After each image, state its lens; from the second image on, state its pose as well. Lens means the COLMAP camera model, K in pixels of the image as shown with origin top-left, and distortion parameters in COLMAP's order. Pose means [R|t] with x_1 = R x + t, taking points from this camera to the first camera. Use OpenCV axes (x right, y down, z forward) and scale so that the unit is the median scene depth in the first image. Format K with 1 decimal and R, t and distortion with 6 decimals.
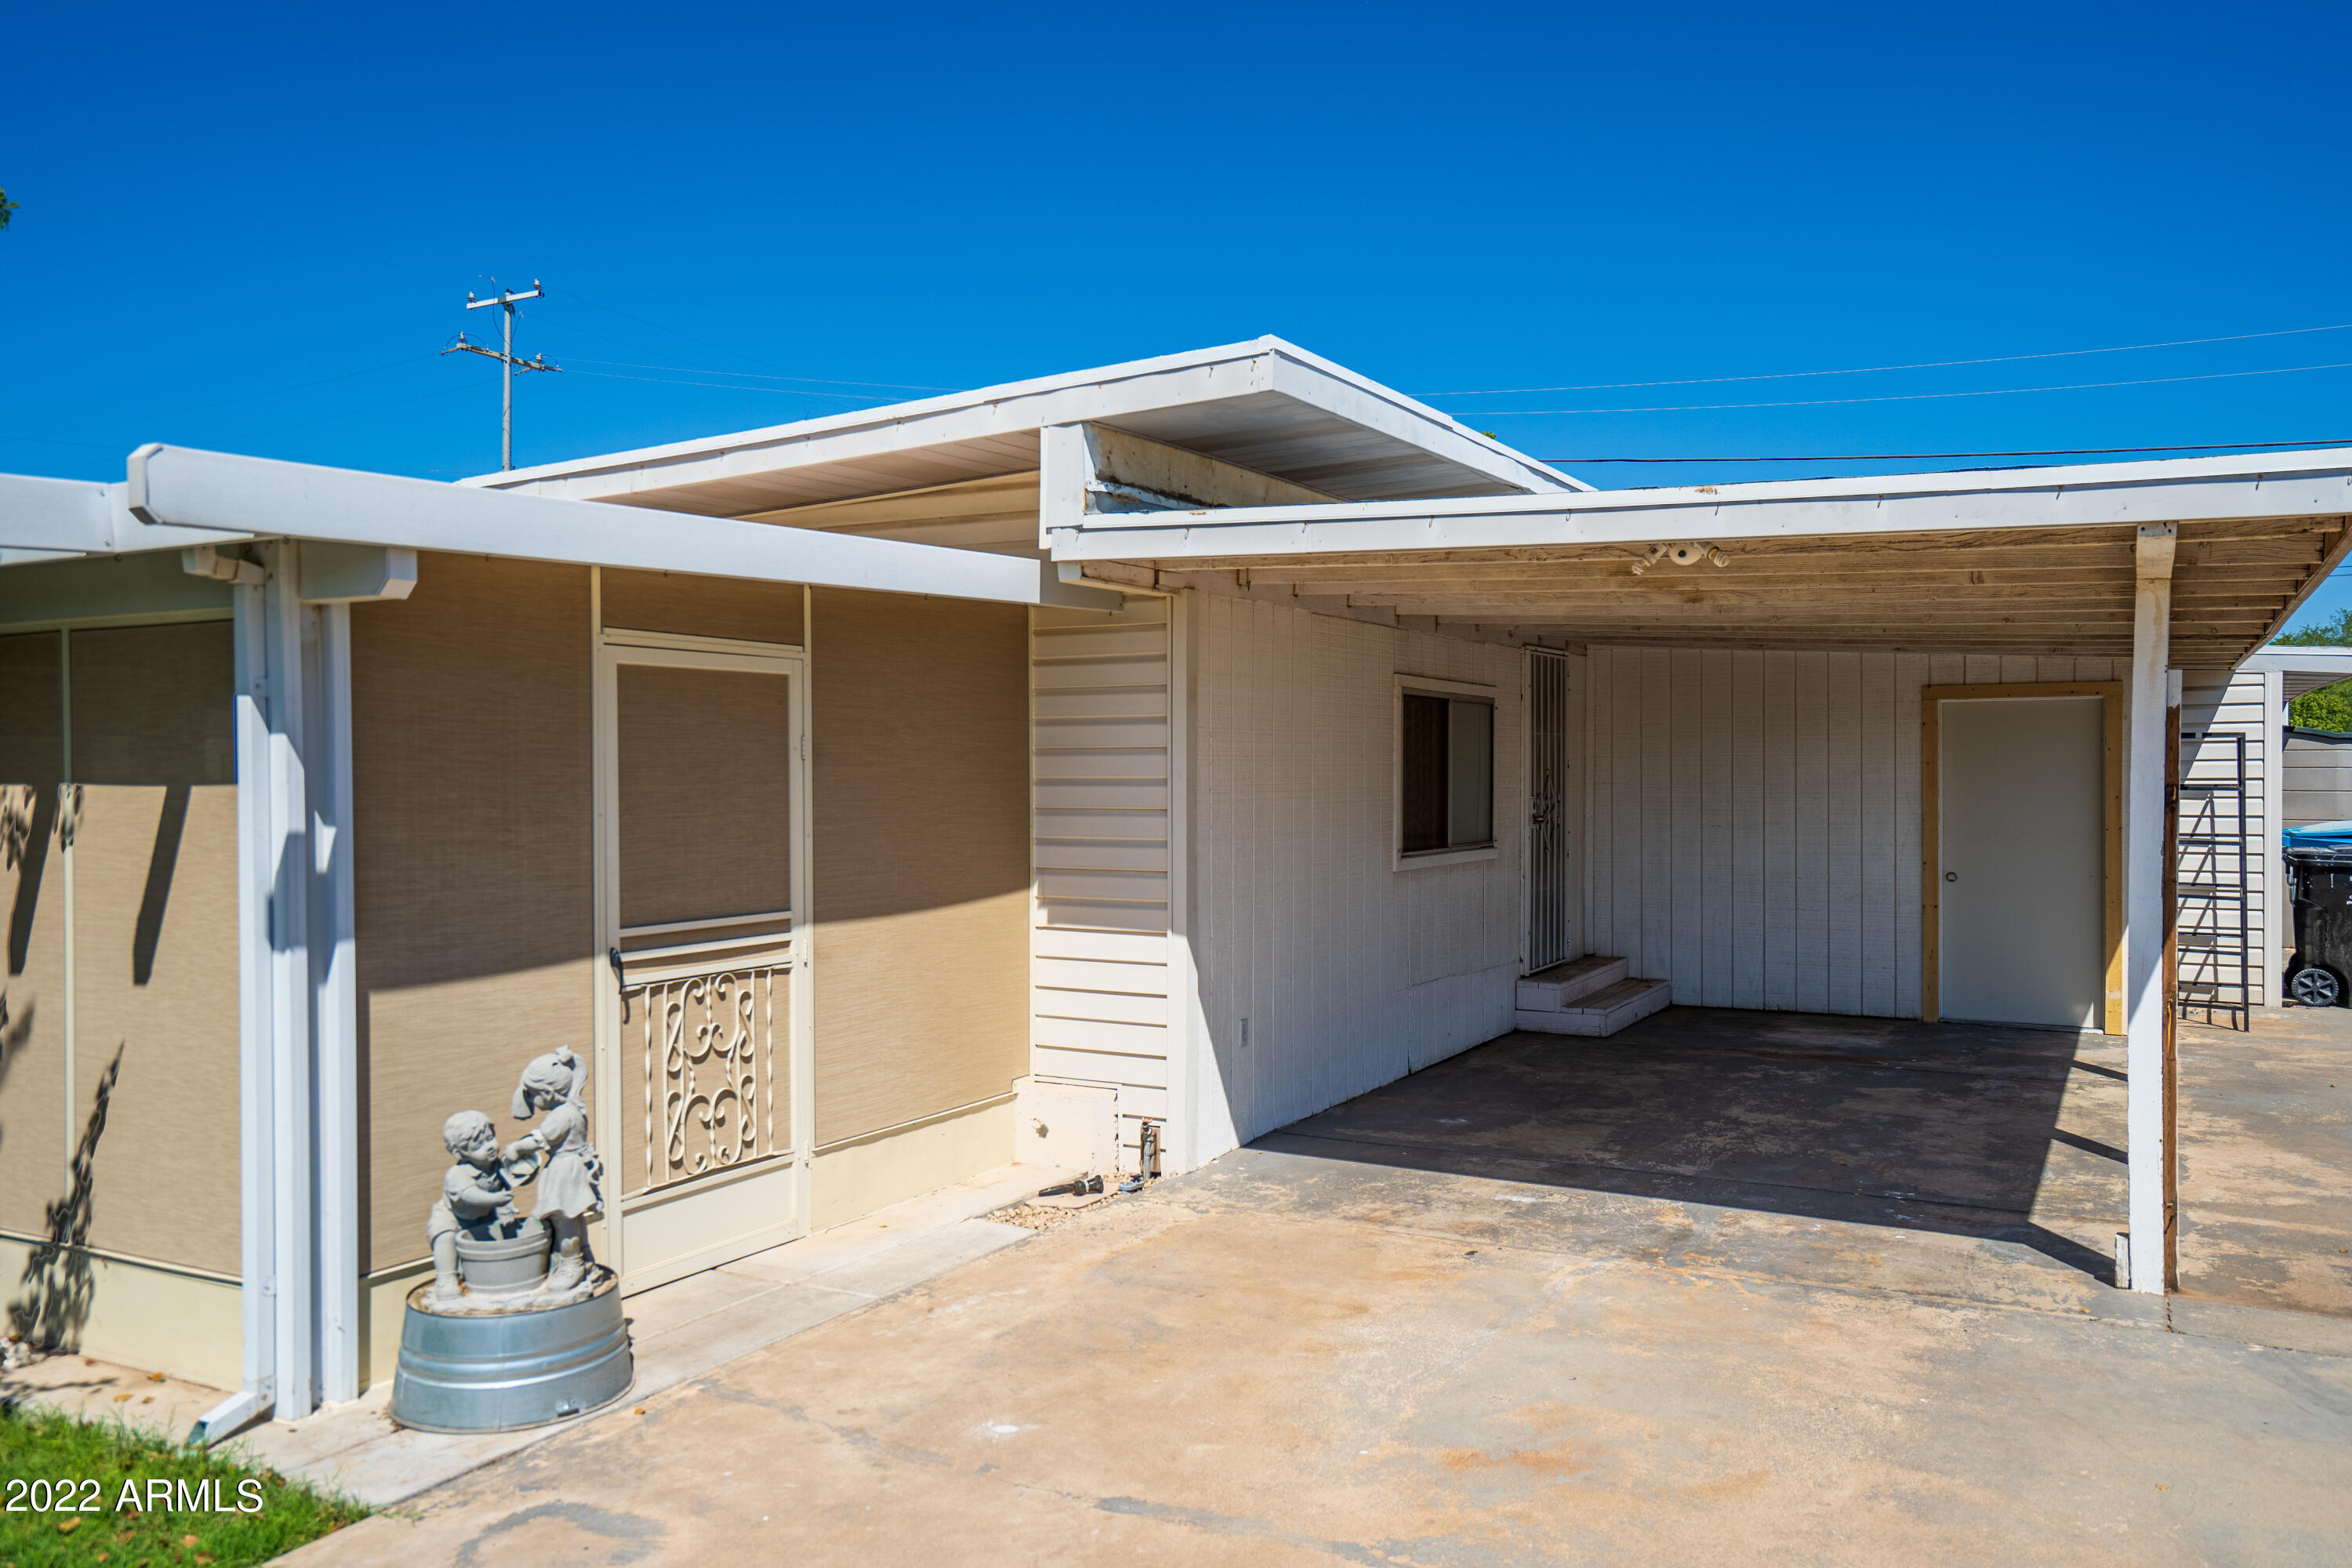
lens RADIAL K [[1780.8, 0, 1176.0], [0, 1780.8, 784.0], [0, 0, 1]] dist [0.032063, 0.007974]
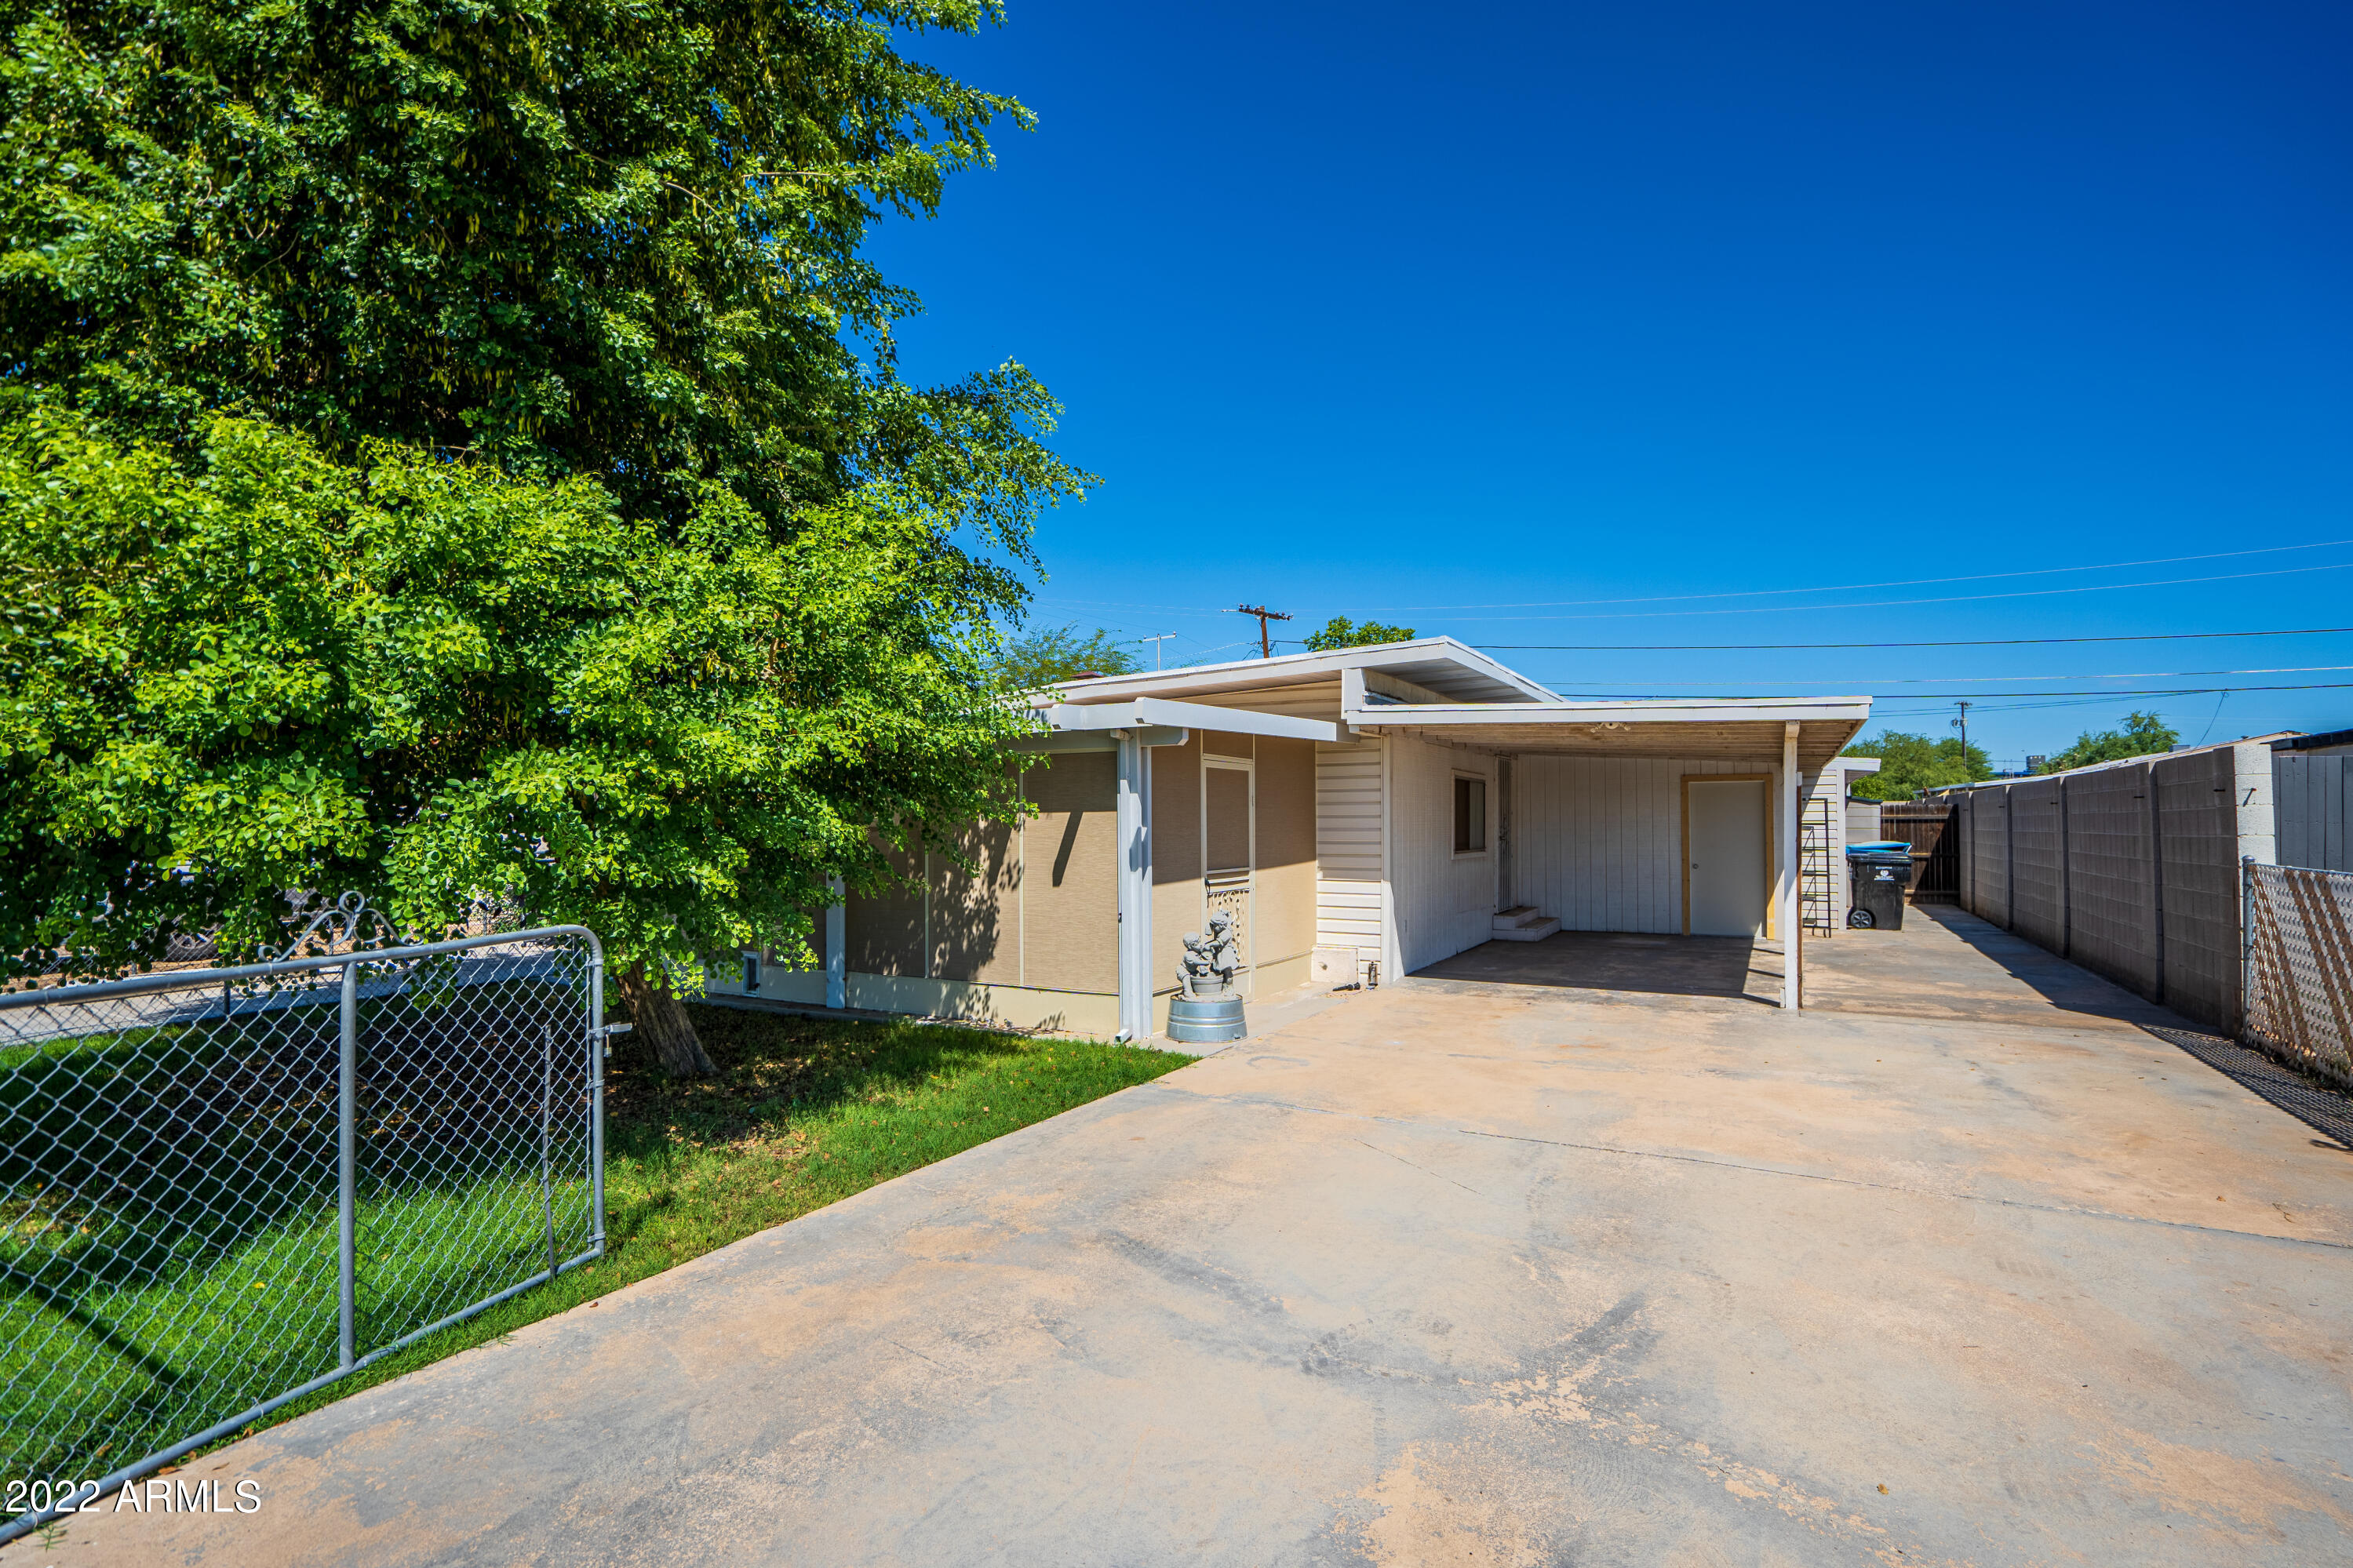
lens RADIAL K [[1106.3, 0, 1209.6], [0, 1106.3, 793.5], [0, 0, 1]] dist [-0.023889, 0.000048]
pose [[0.999811, 0.003316, 0.019160, -0.253409], [-0.002665, 0.999420, -0.033939, 0.018633], [-0.019262, 0.033881, 0.999240, -0.441479]]
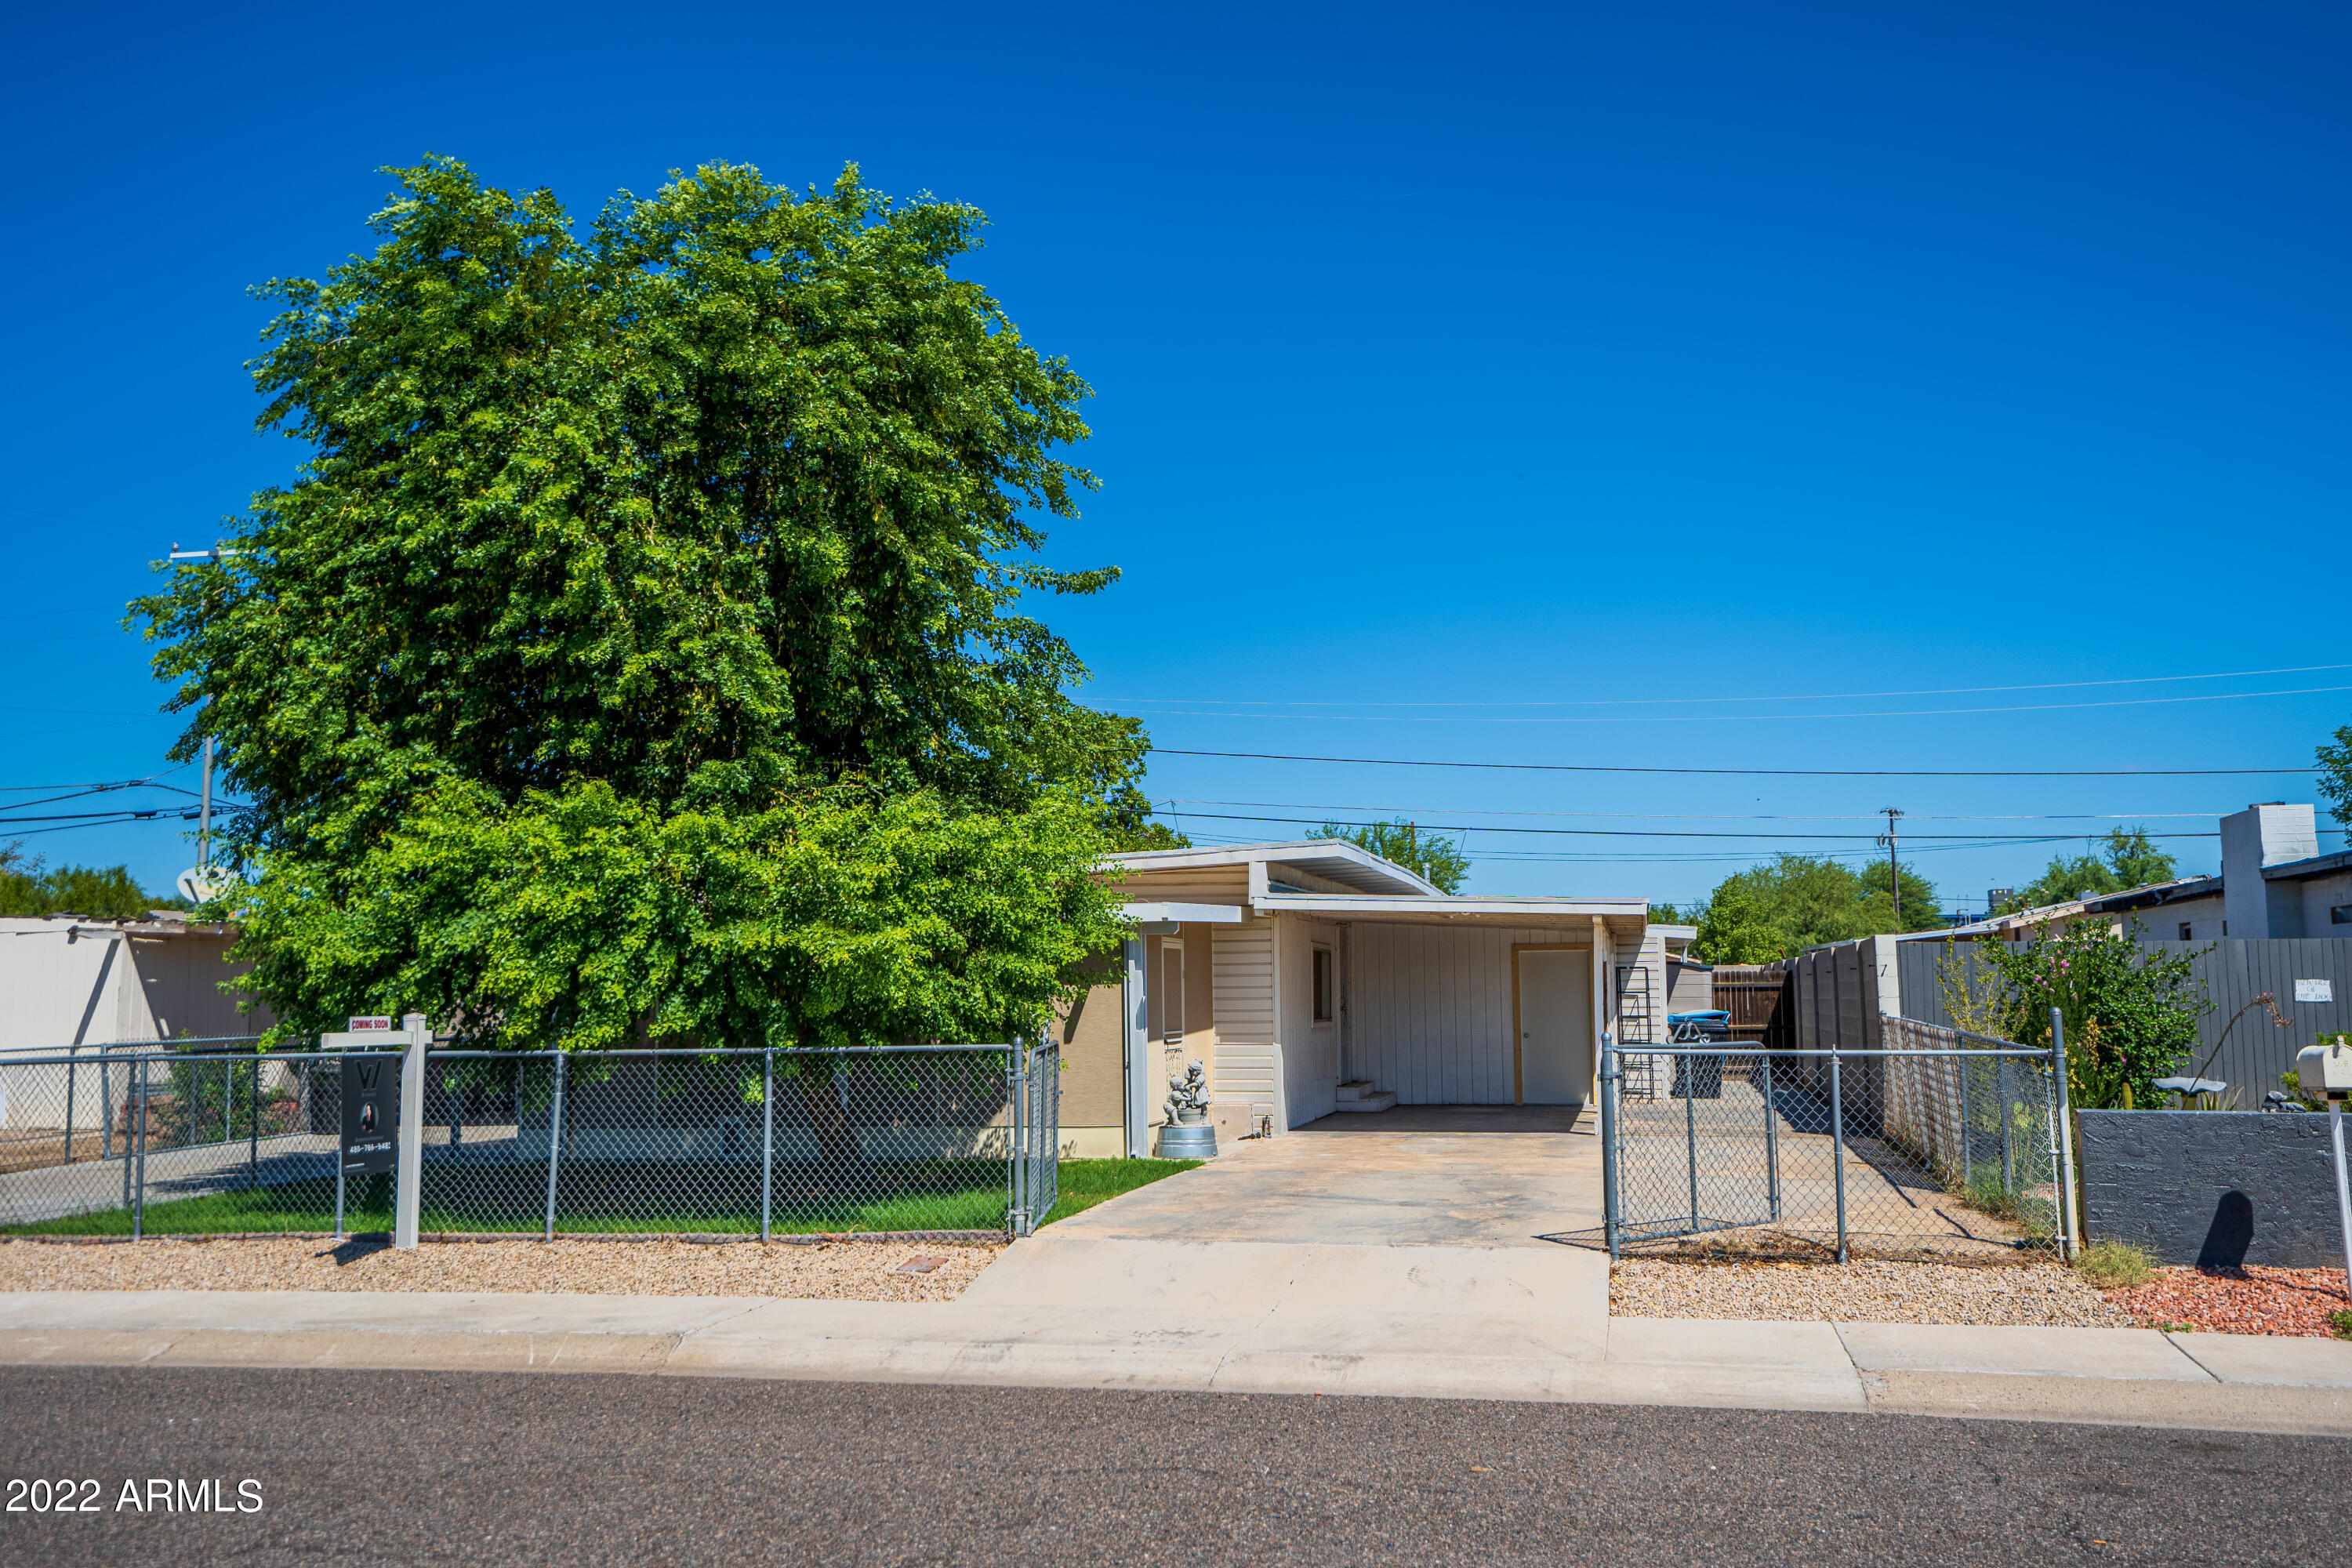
lens RADIAL K [[2030.2, 0, 1176.0], [0, 2030.2, 784.0], [0, 0, 1]] dist [0.001542, -0.002447]
pose [[0.963346, 0.024121, 0.267175, -0.949367], [0.006356, 0.993618, -0.112622, 0.038048], [-0.268186, 0.110192, 0.957044, -1.878891]]
